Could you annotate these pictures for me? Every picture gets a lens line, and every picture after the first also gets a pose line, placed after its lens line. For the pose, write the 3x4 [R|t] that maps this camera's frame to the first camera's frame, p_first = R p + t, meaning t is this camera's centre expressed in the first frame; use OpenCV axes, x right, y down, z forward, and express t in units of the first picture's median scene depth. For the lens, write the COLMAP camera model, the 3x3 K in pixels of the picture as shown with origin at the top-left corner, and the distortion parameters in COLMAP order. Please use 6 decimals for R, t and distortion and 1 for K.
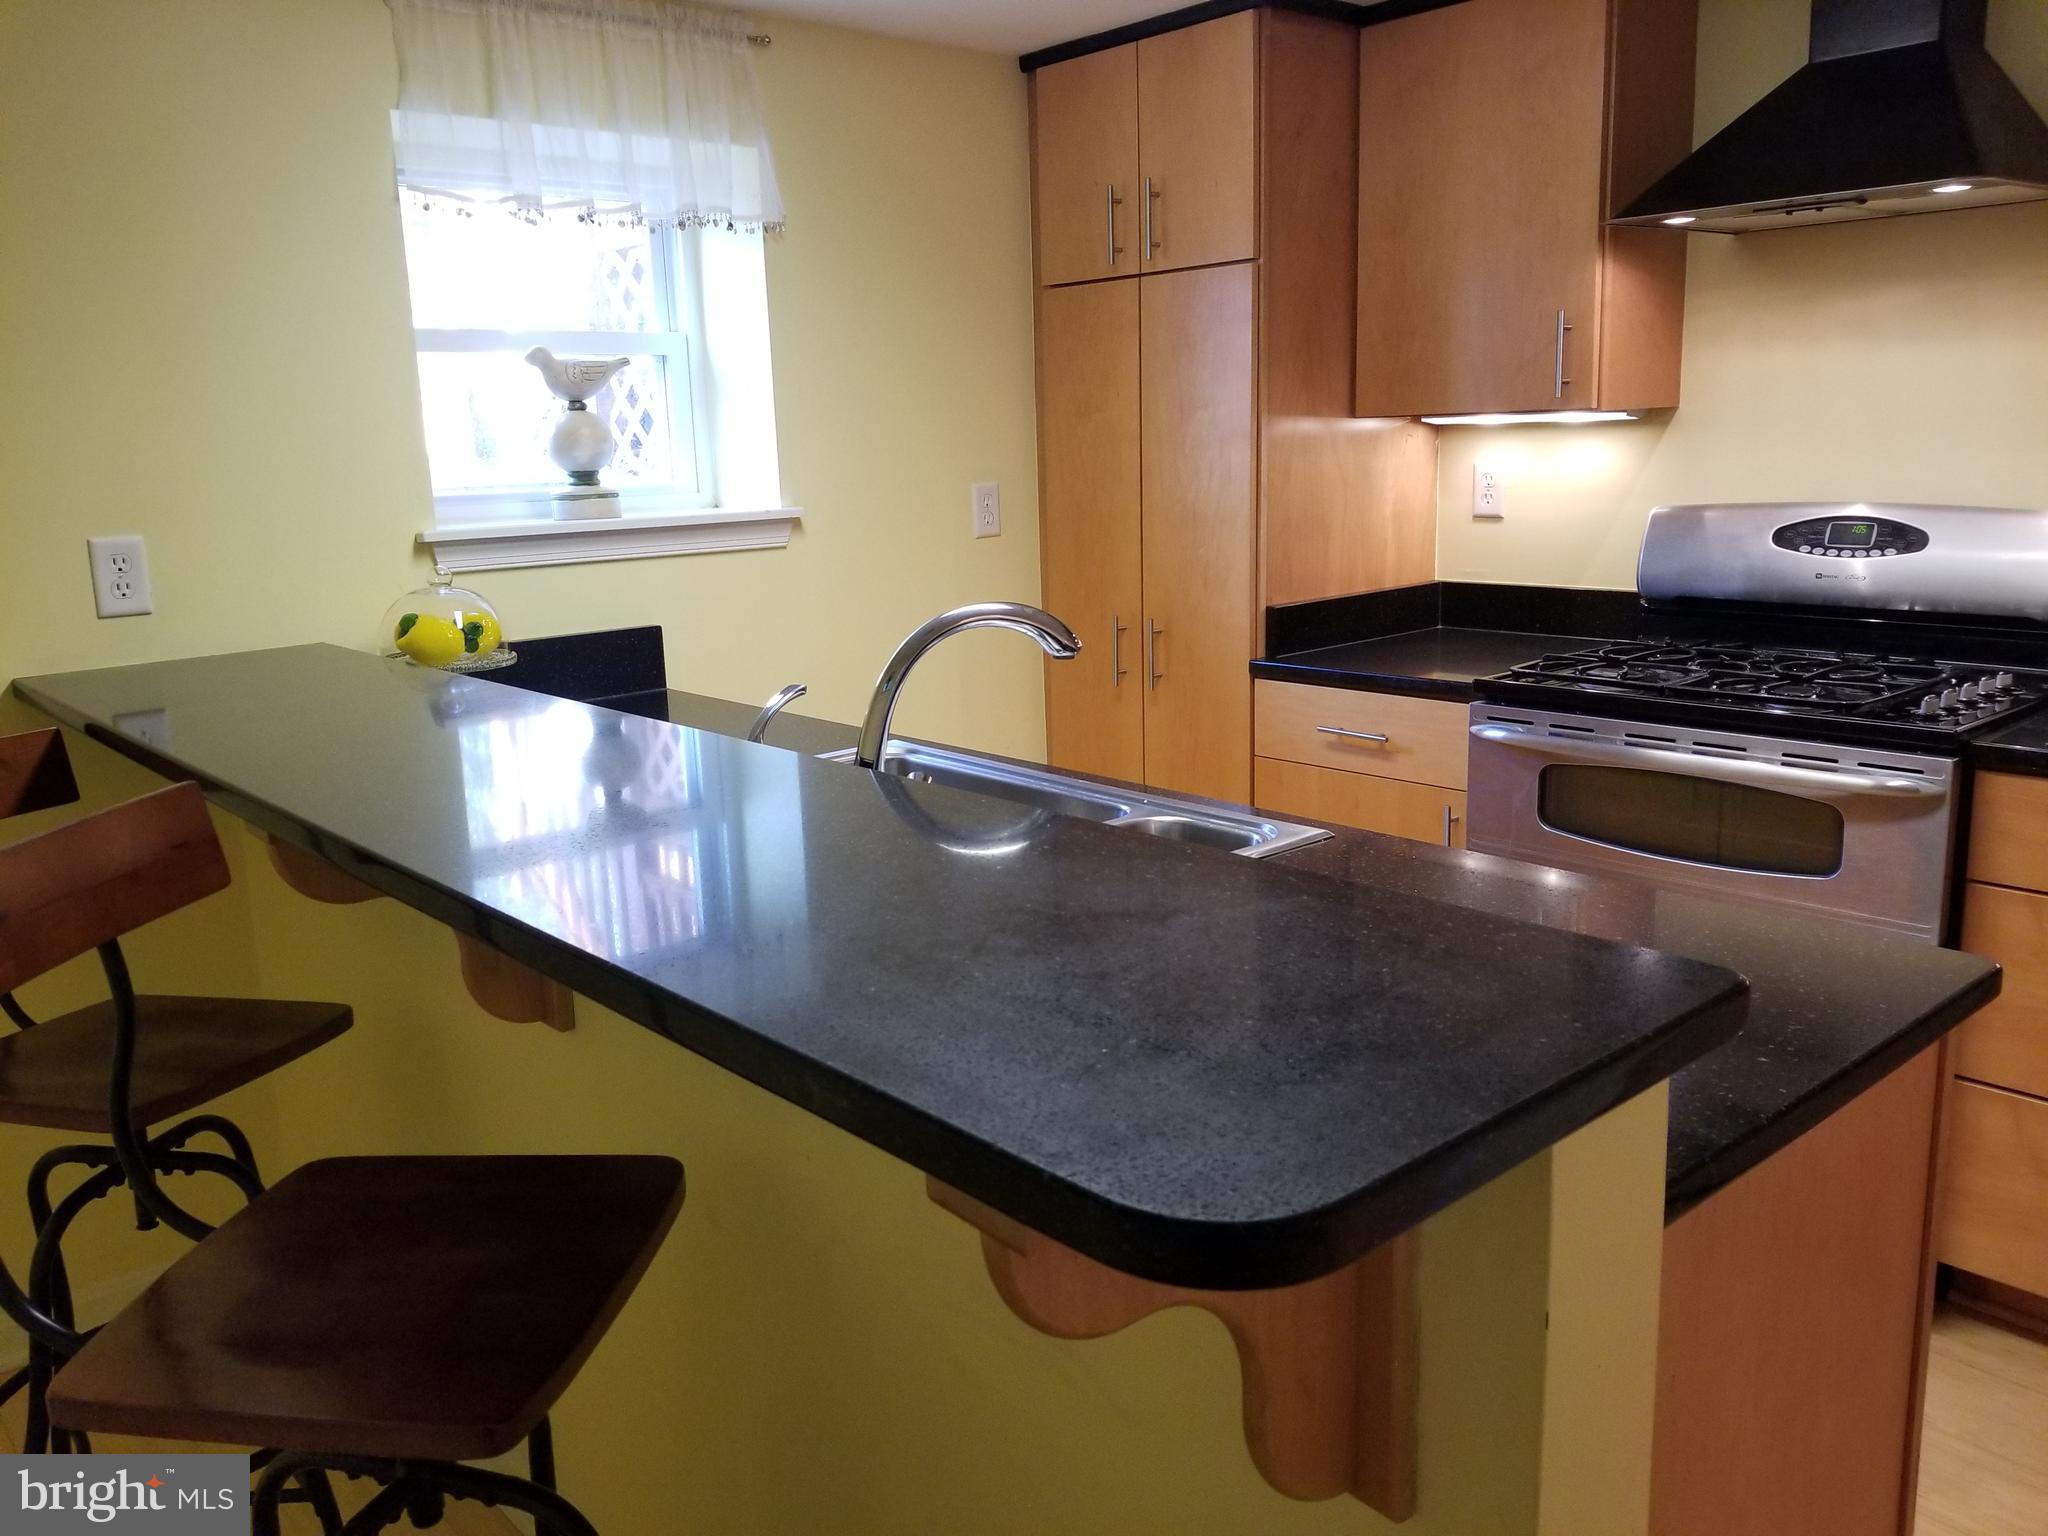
lens RADIAL K [[1595.0, 0, 991.1], [0, 1595.0, 734.9], [0, 0, 1]] dist [0.068496, -0.116354]
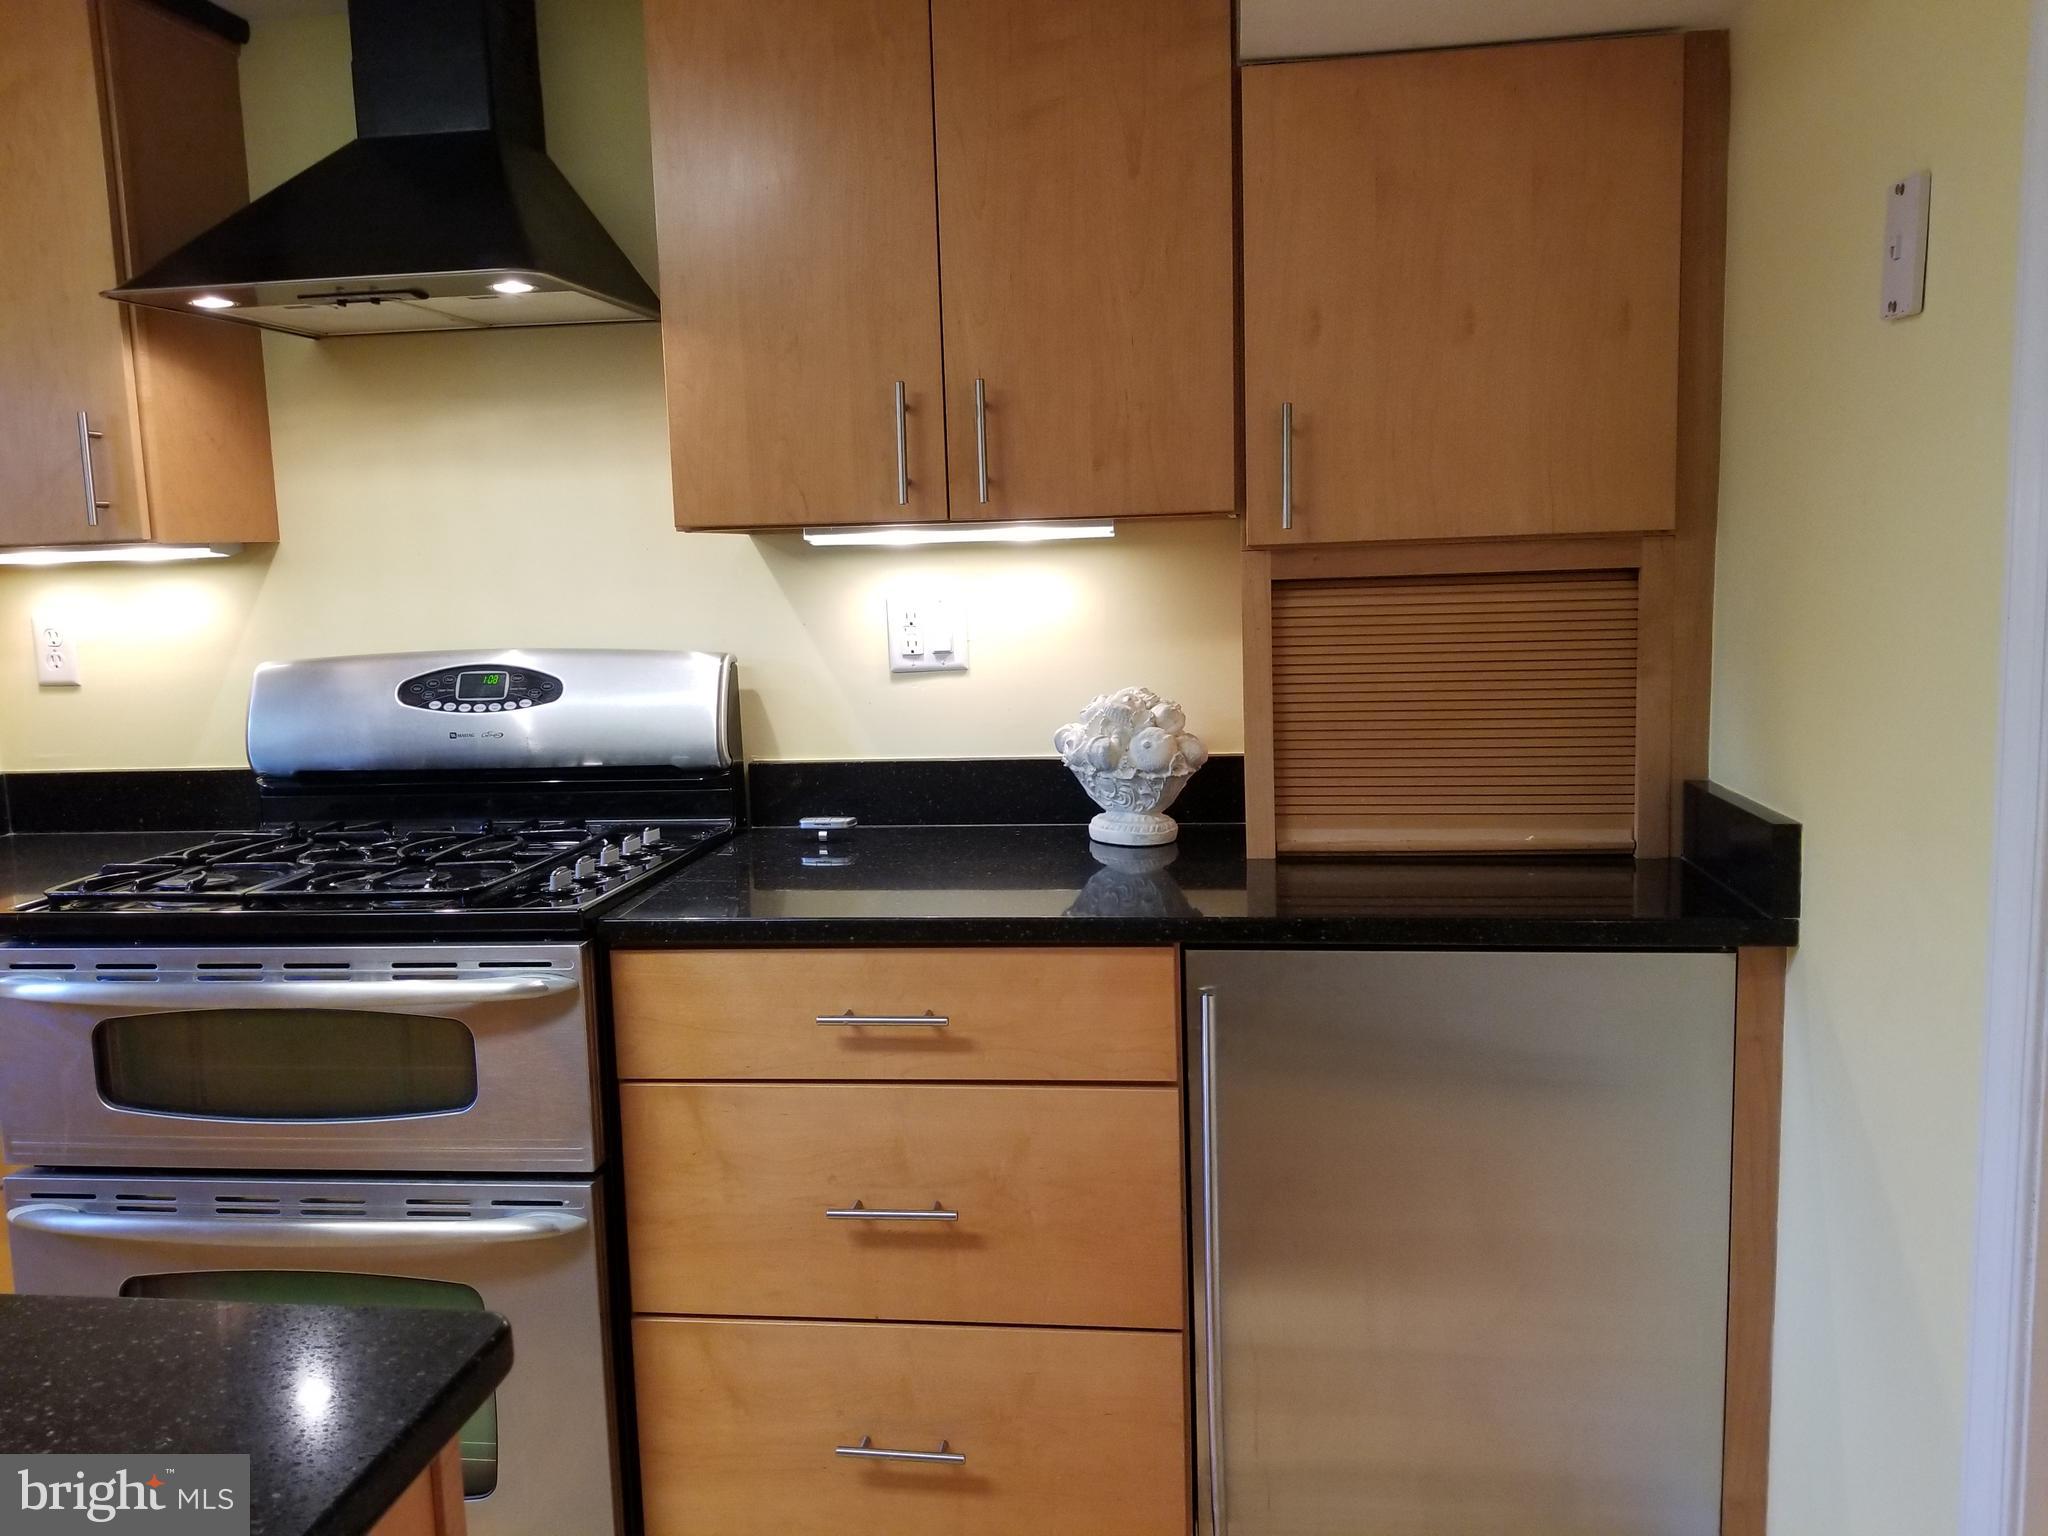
lens RADIAL K [[1595.0, 0, 1035.5], [0, 1595.0, 752.6], [0, 0, 1]] dist [0.068496, -0.116354]
pose [[0.742947, -0.075338, 0.665097, 0.167572], [0.134507, 0.990180, -0.038090, -0.014942], [-0.655696, 0.117759, 0.745785, 0.154869]]
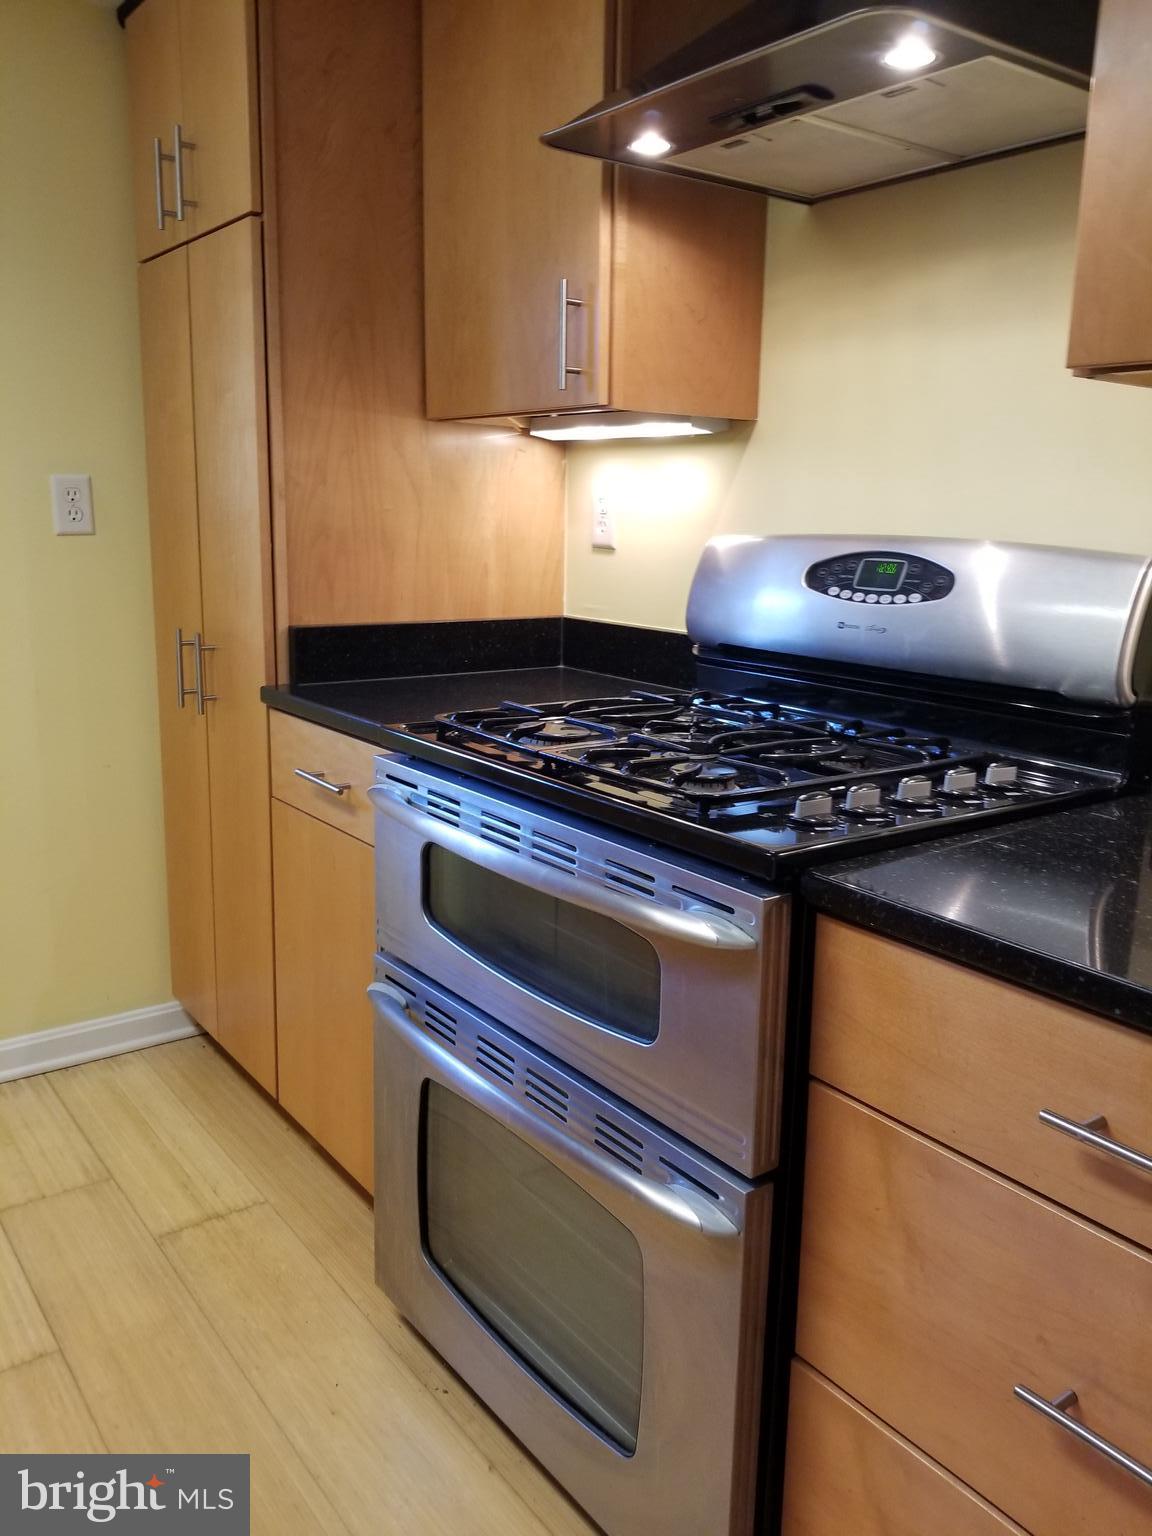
lens RADIAL K [[1196.2, 0, 618.6], [0, 1196.2, 749.0], [0, 0, 1]] dist [0.068496, -0.116354]
pose [[0.996731, 0.066877, -0.045328, 0.415287], [-0.066618, 0.997753, 0.007196, -0.032959], [0.045707, -0.004153, 0.998946, 0.384484]]
